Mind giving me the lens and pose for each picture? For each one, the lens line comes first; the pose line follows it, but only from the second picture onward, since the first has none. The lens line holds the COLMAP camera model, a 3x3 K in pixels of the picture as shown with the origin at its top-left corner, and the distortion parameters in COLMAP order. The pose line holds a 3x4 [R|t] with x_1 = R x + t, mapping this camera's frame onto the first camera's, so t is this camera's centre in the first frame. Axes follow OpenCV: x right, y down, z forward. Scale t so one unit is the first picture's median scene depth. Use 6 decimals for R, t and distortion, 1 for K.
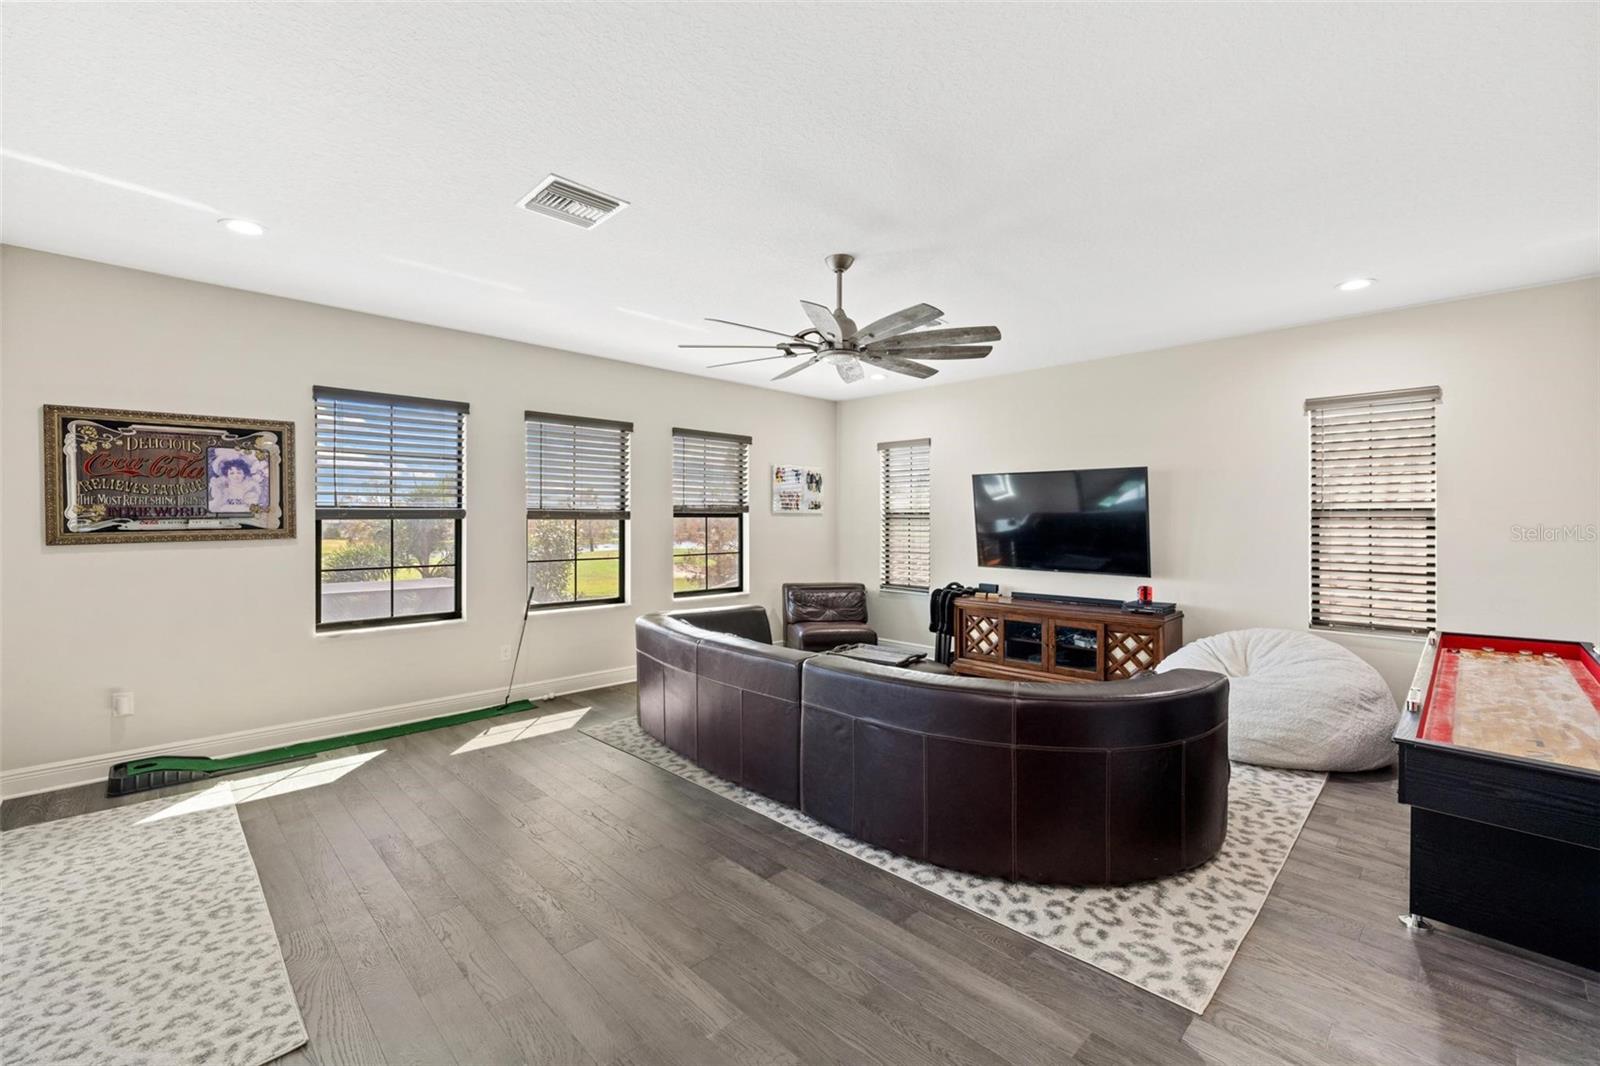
lens RADIAL K [[669.3, 0, 801.2], [0, 669.3, 521.1], [0, 0, 1]] dist [0.004442, -0.000963]
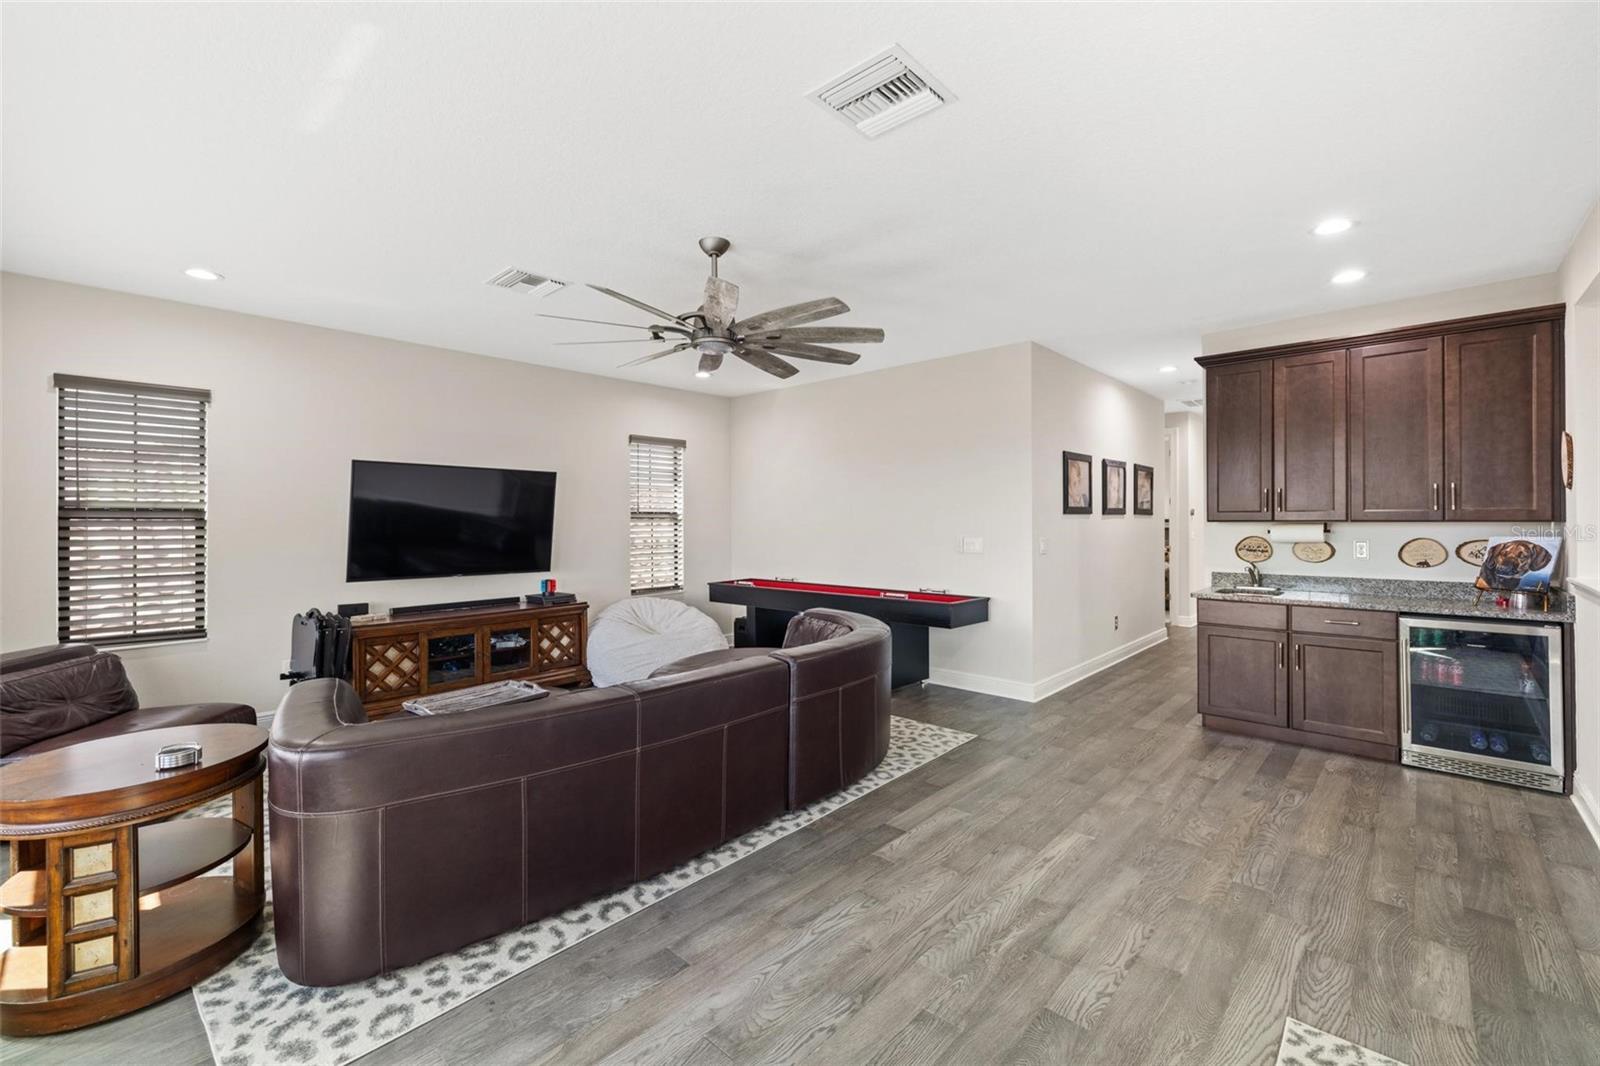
lens RADIAL K [[669.3, 0, 799.0], [0, 669.3, 524.9], [0, 0, 1]] dist [0.004442, -0.000963]
pose [[-0.047113, -0.006836, 0.998866, -0.907622], [0.002250, 0.999973, 0.006950, 0.000128], [-0.998887, 0.002575, -0.047096, 0.944826]]
